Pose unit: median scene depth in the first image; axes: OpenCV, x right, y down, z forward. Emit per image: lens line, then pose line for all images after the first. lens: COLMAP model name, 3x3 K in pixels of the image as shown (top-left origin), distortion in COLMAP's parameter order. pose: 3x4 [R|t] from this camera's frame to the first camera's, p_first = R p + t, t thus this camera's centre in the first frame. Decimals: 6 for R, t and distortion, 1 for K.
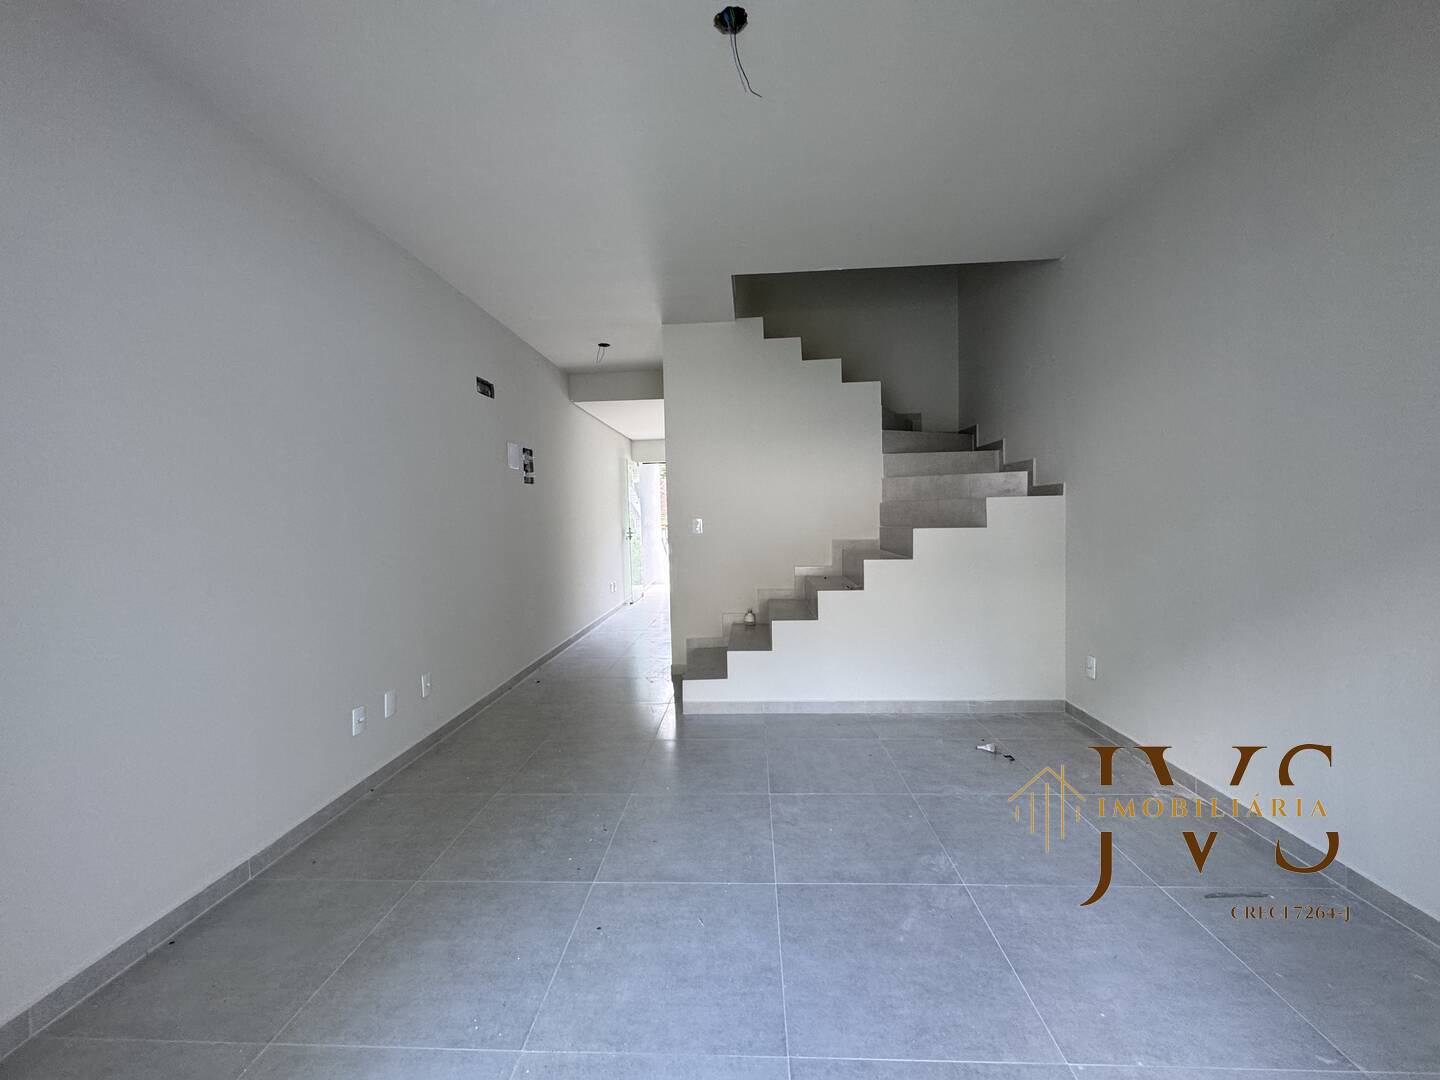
lens RADIAL K [[575.8, 0, 719.9], [0, 575.8, 539.0], [0, 0, 1]] dist [-0.002973, 0.000587]
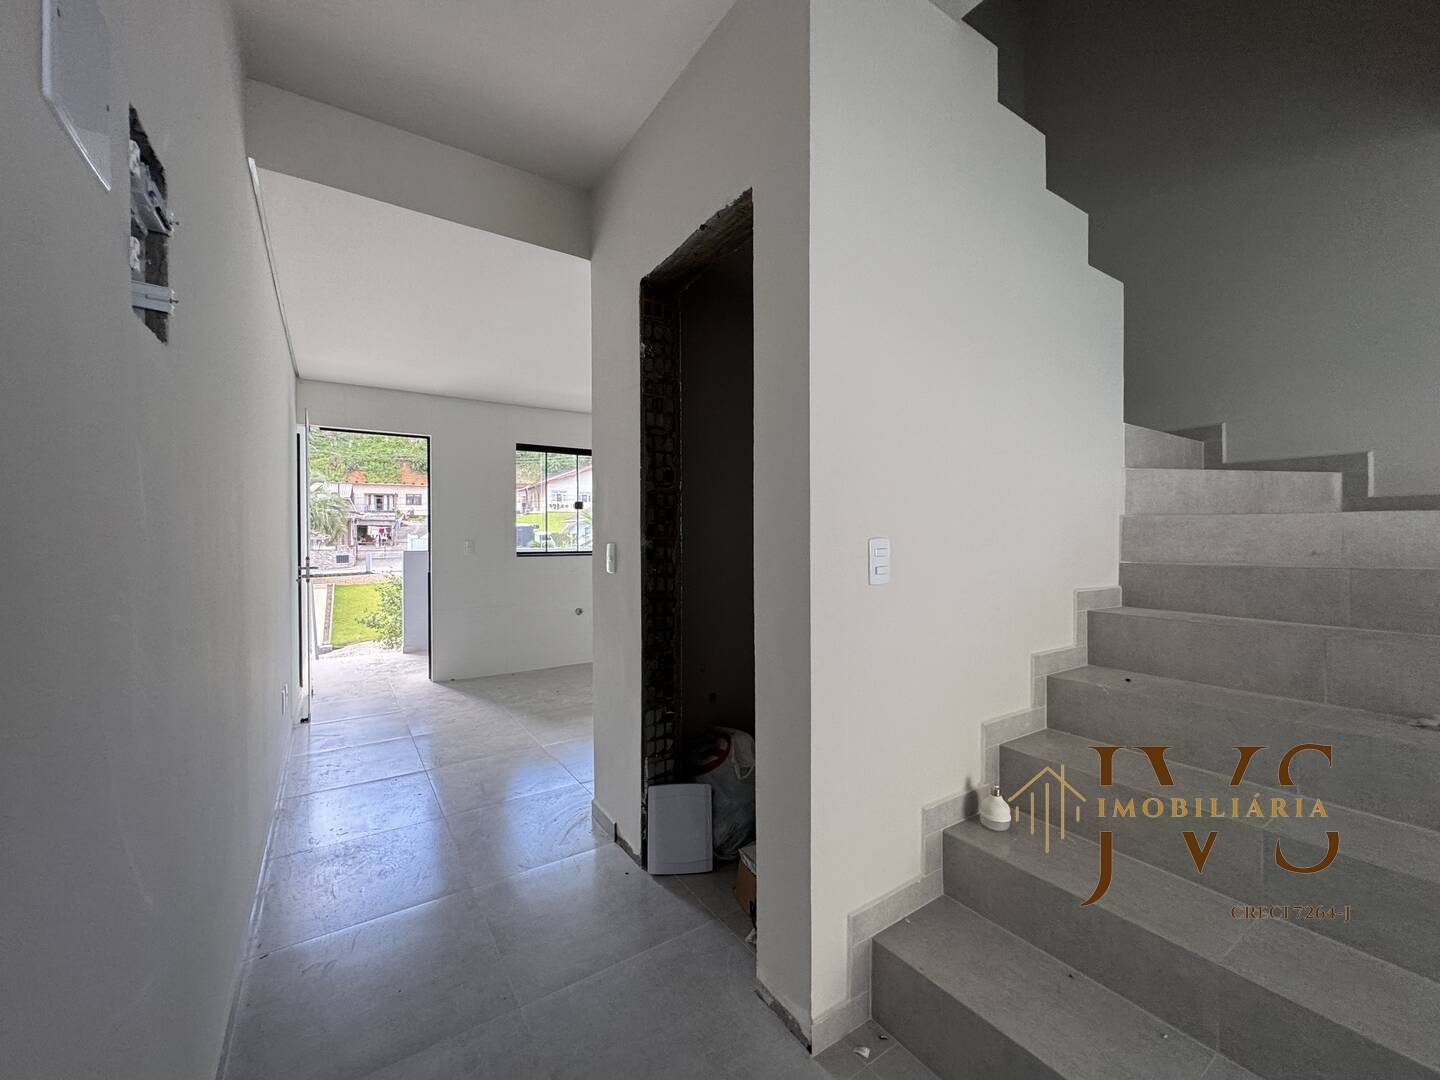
lens RADIAL K [[575.8, 0, 719.9], [0, 575.8, 539.0], [0, 0, 1]] dist [-0.002973, 0.000587]
pose [[0.798847, 0.020941, 0.601169, -0.394441], [0.006311, 0.999047, -0.043187, -0.027200], [-0.601501, 0.038294, 0.797954, 0.997167]]
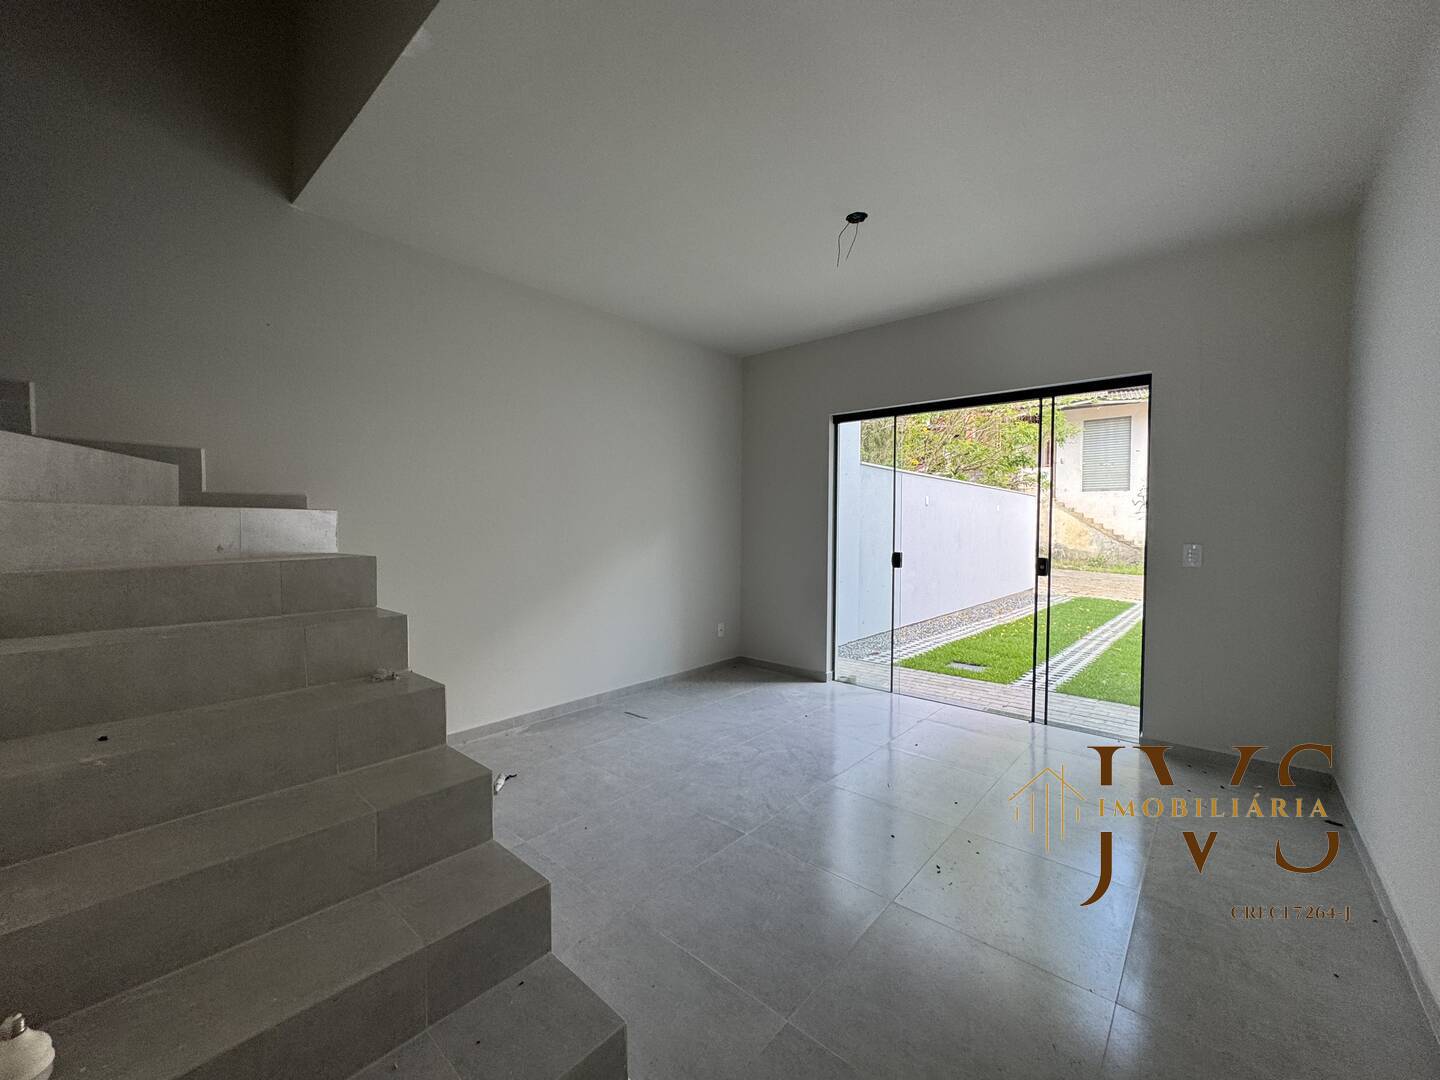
lens RADIAL K [[575.8, 0, 719.9], [0, 575.8, 539.0], [0, 0, 1]] dist [-0.002973, 0.000587]
pose [[-0.788331, 0.003257, 0.615242, -0.320677], [0.037319, 0.998398, 0.042532, -0.048354], [-0.614118, 0.056490, -0.787190, 1.235516]]
